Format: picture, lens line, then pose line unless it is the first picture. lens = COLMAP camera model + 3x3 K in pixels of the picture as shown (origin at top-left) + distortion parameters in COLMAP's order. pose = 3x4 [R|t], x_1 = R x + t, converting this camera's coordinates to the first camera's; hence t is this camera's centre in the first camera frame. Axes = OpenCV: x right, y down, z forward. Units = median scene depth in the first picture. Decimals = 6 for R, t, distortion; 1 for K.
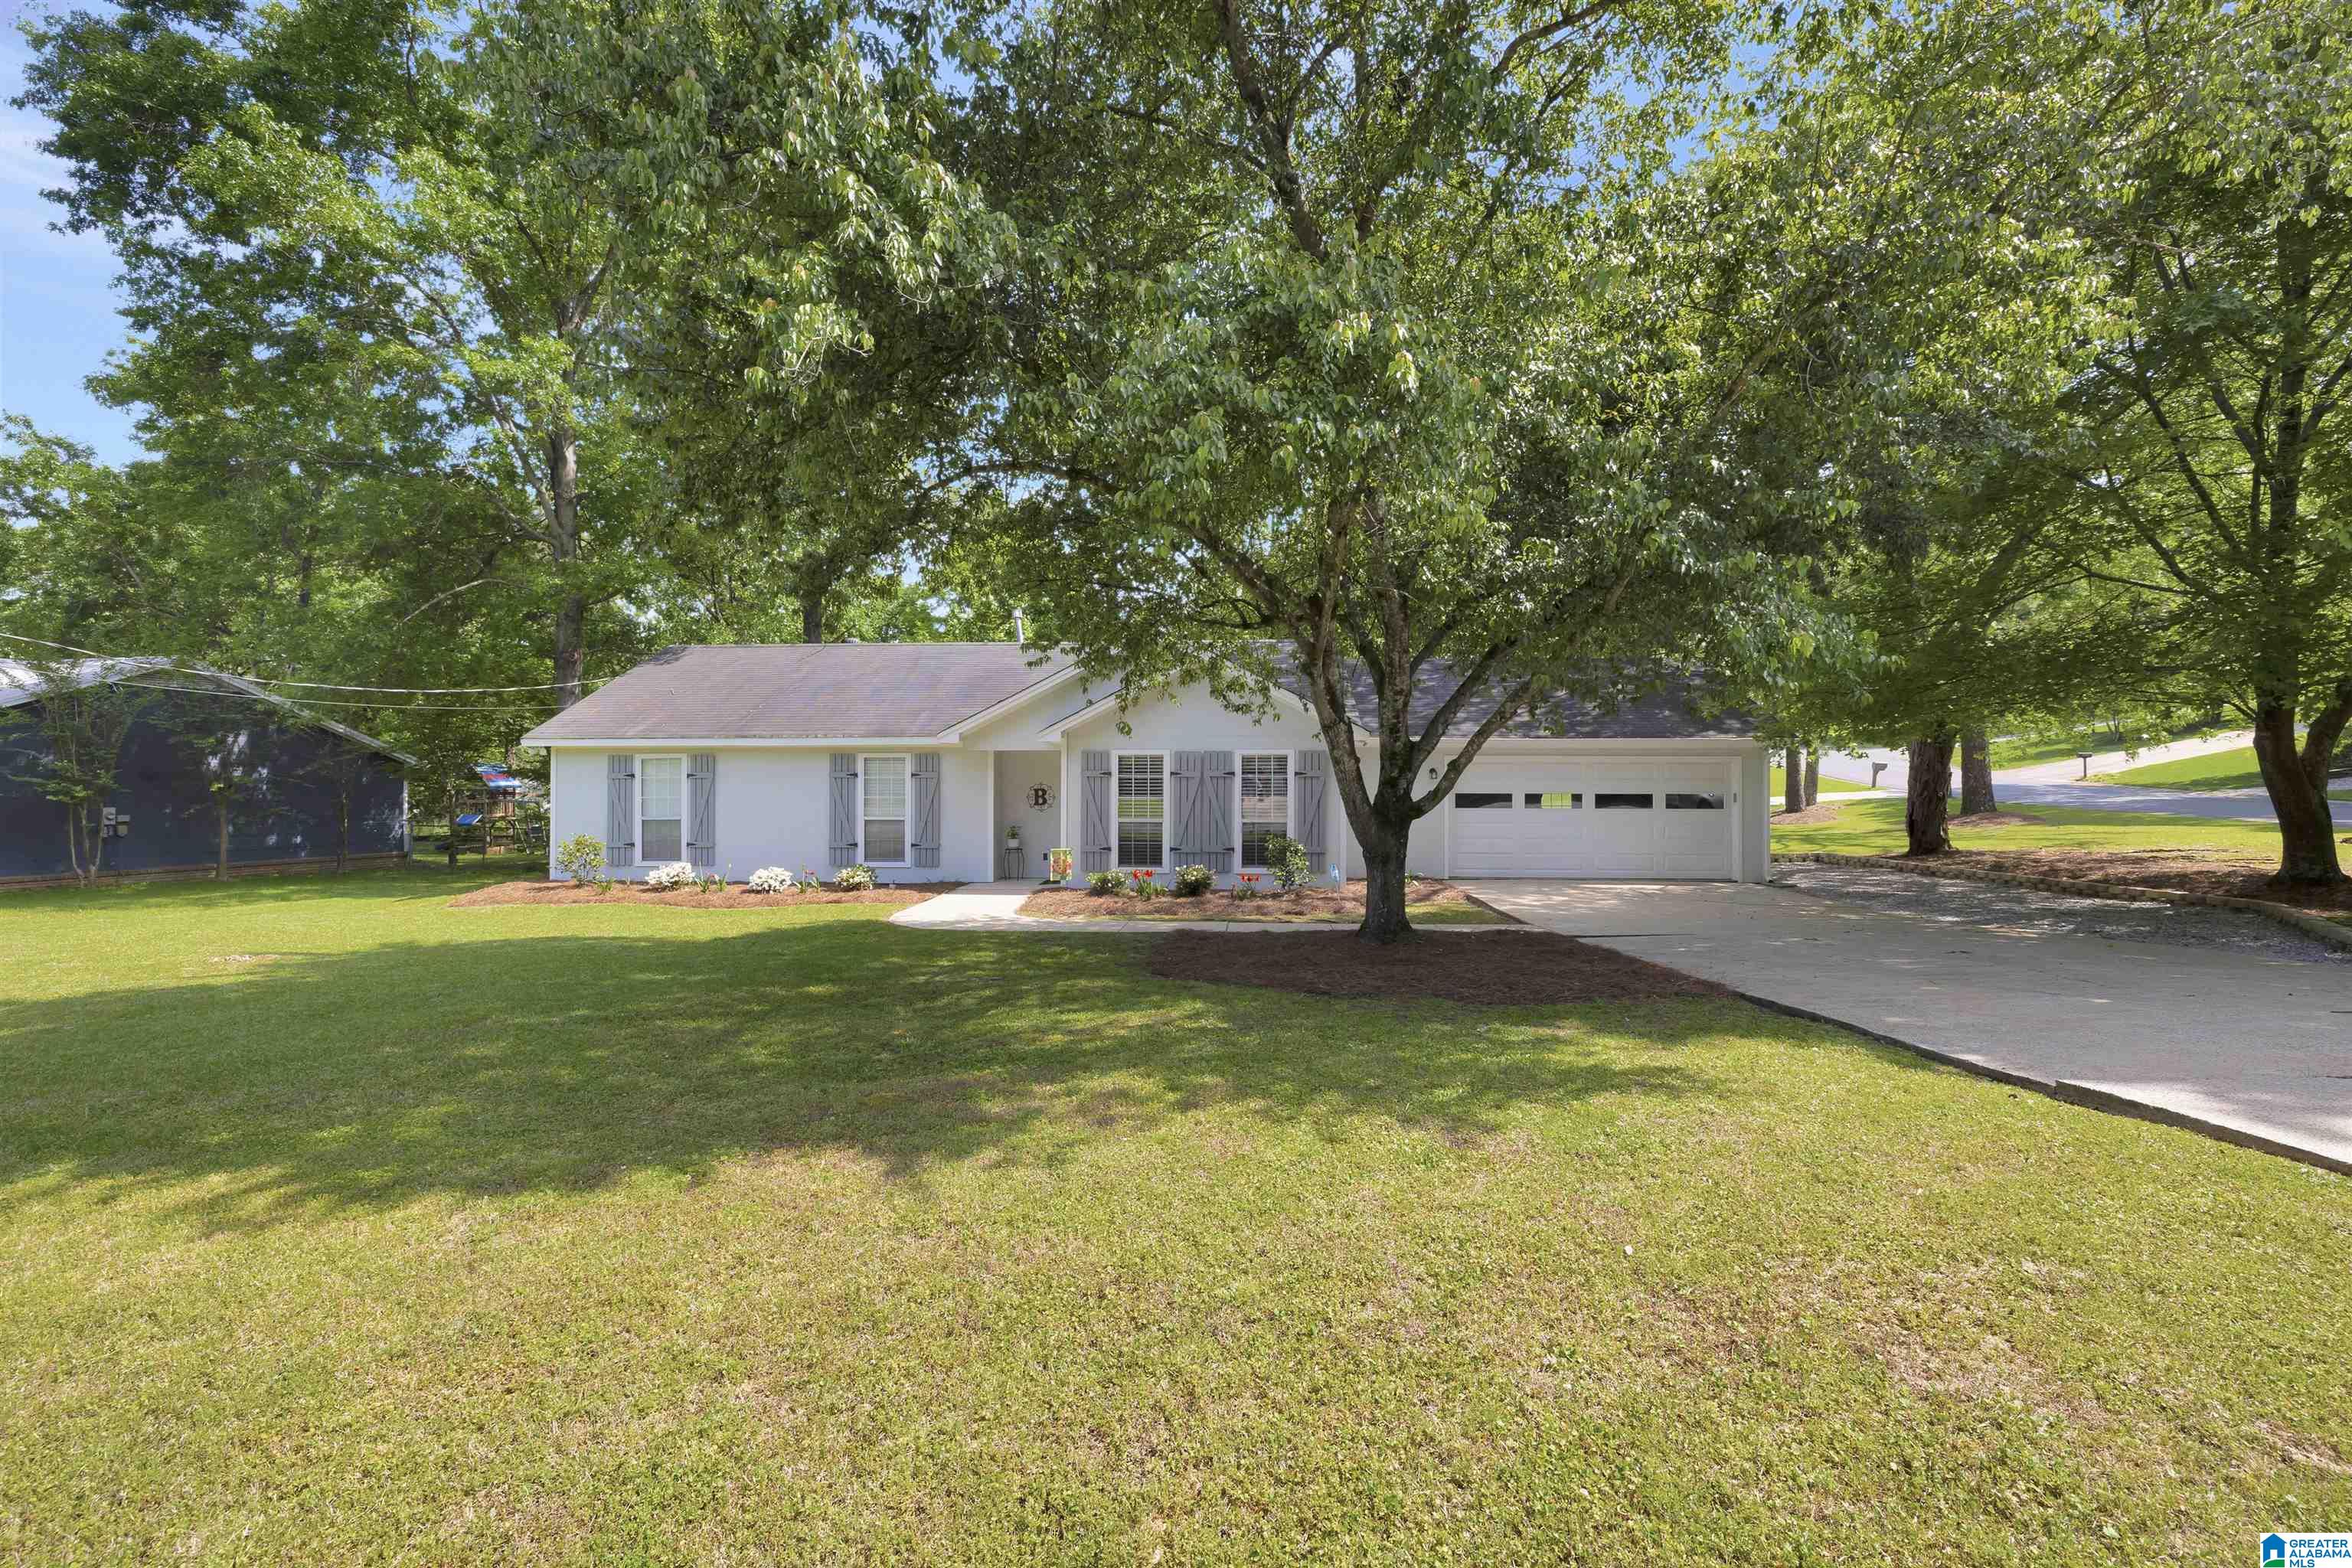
lens RADIAL K [[1003.3, 0, 1176.0], [0, 1003.3, 784.0], [0, 0, 1]] dist [-0.000959, -0.000119]
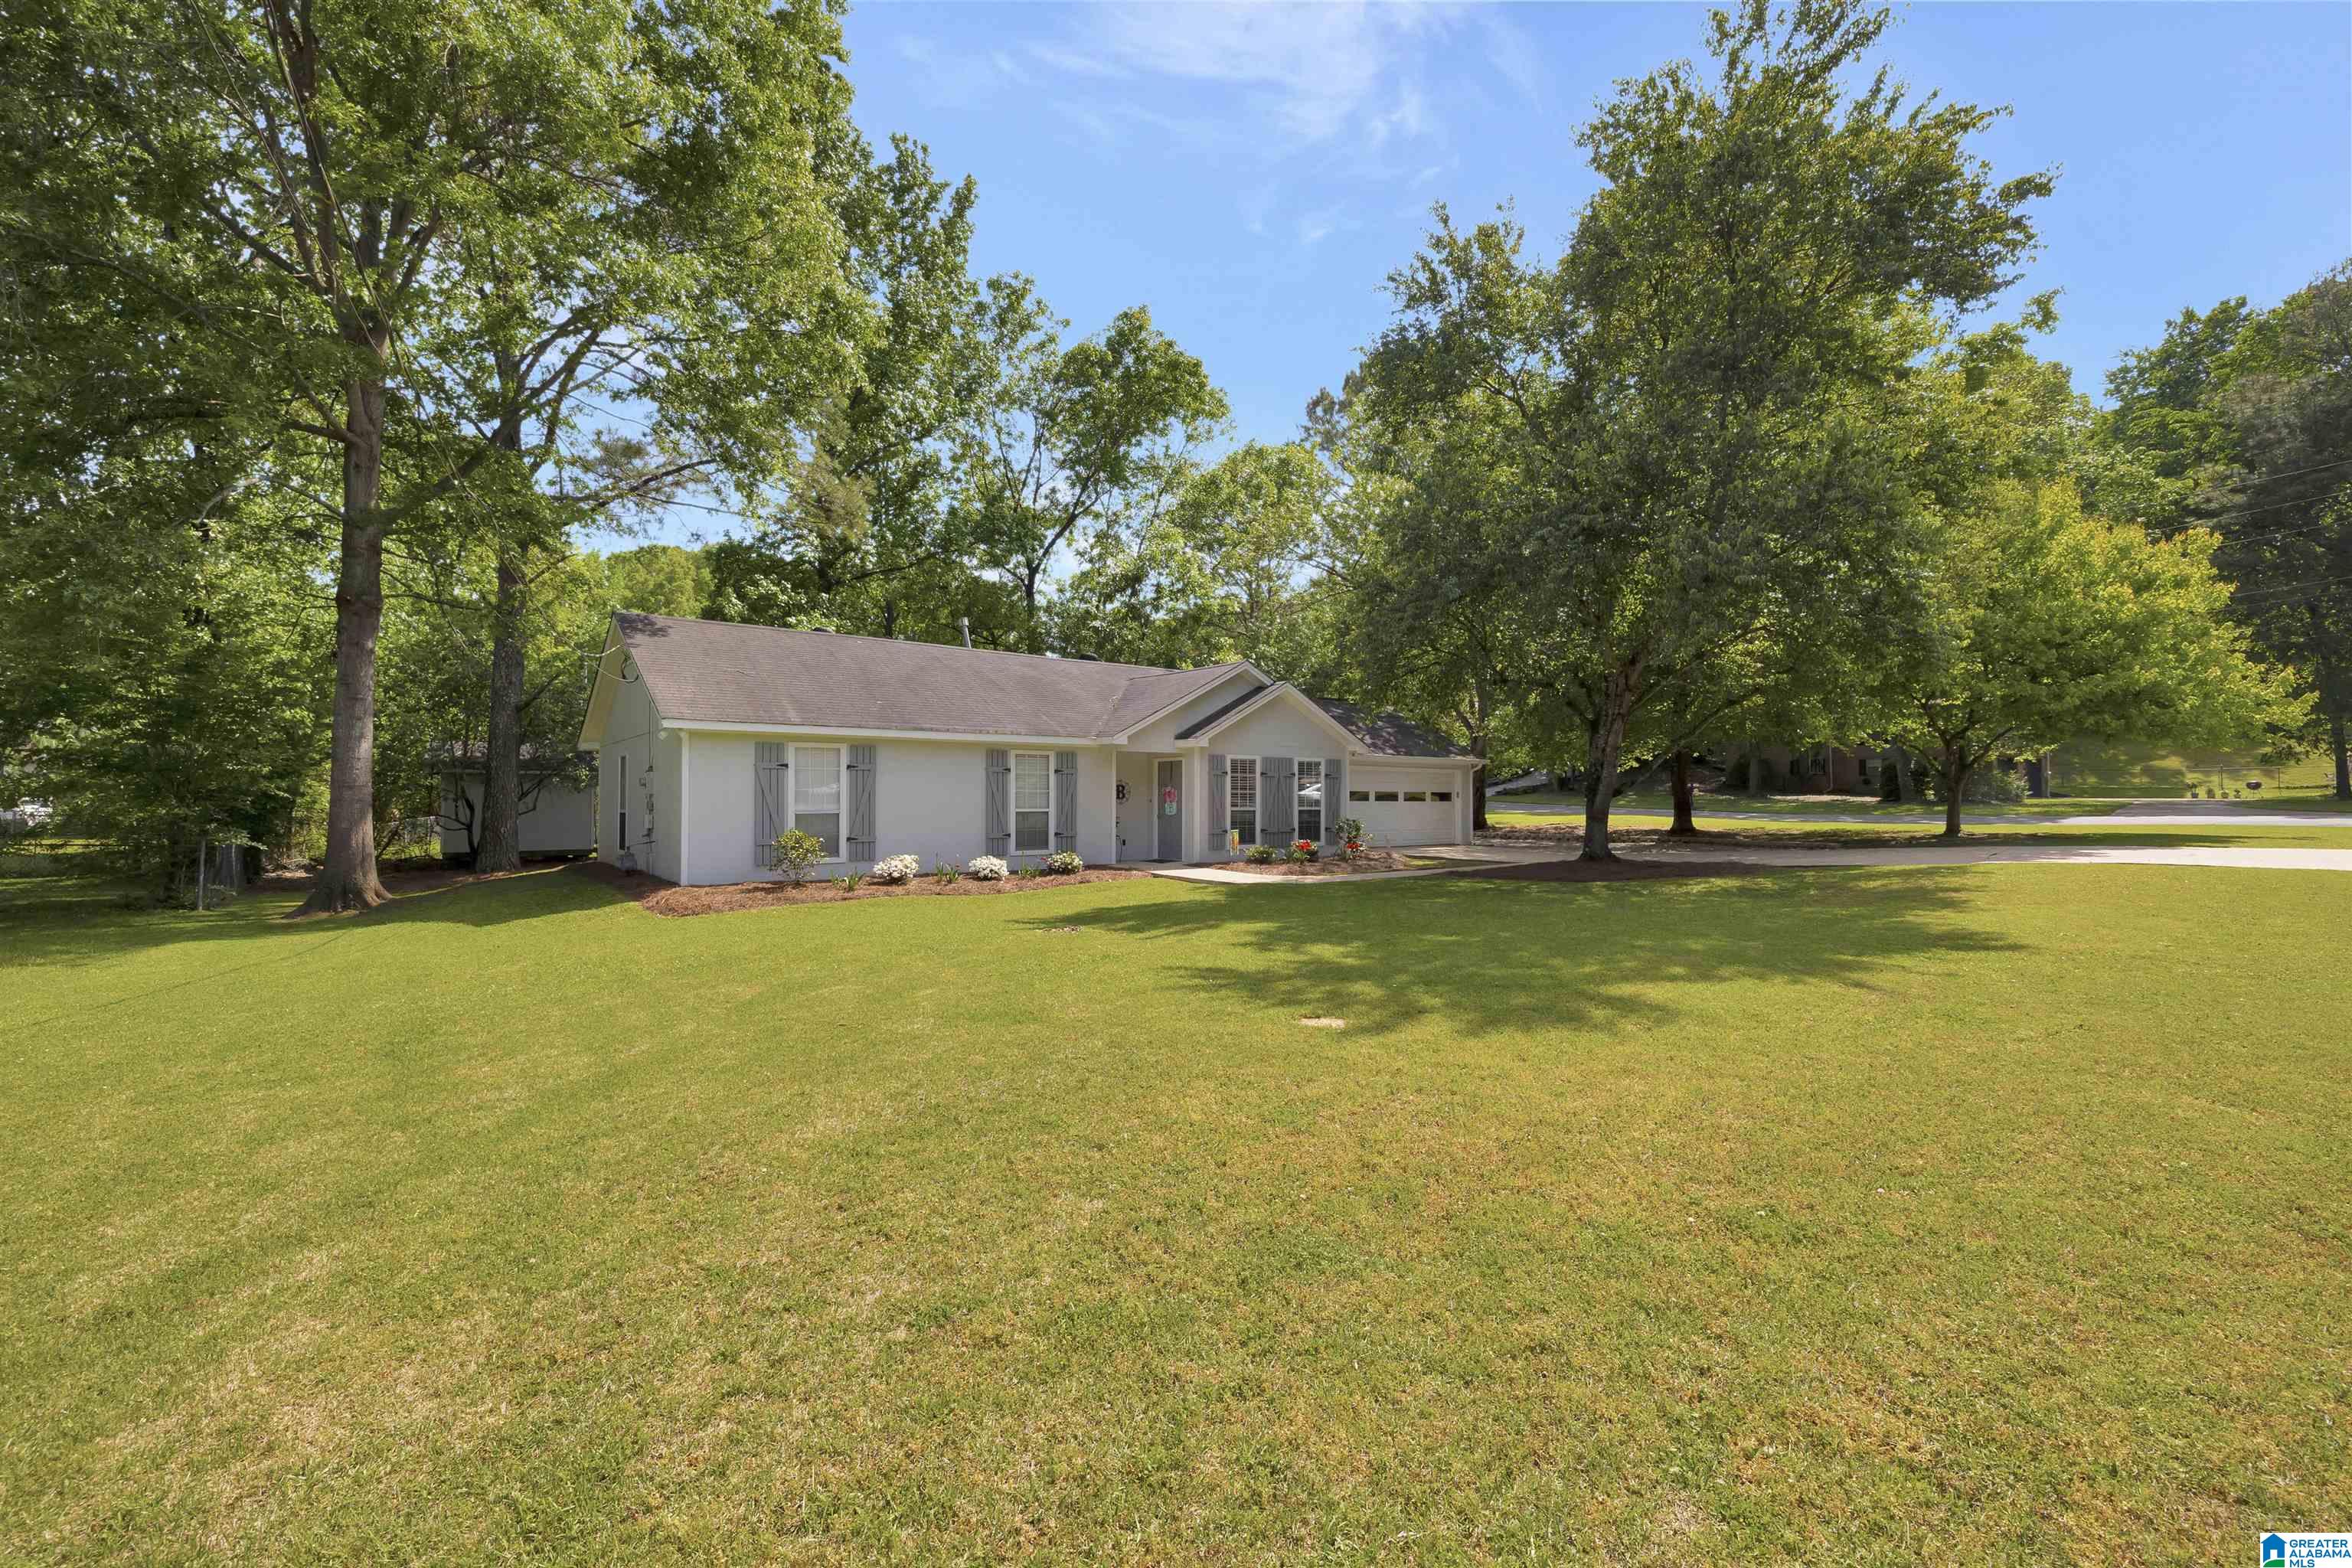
lens RADIAL K [[1003.3, 0, 1176.0], [0, 1003.3, 784.0], [0, 0, 1]] dist [-0.000959, -0.000119]
pose [[0.718982, 0.006022, 0.695002, -0.925861], [-0.013793, 0.999889, 0.005605, -0.001990], [-0.694891, -0.013616, 0.718986, 0.103295]]
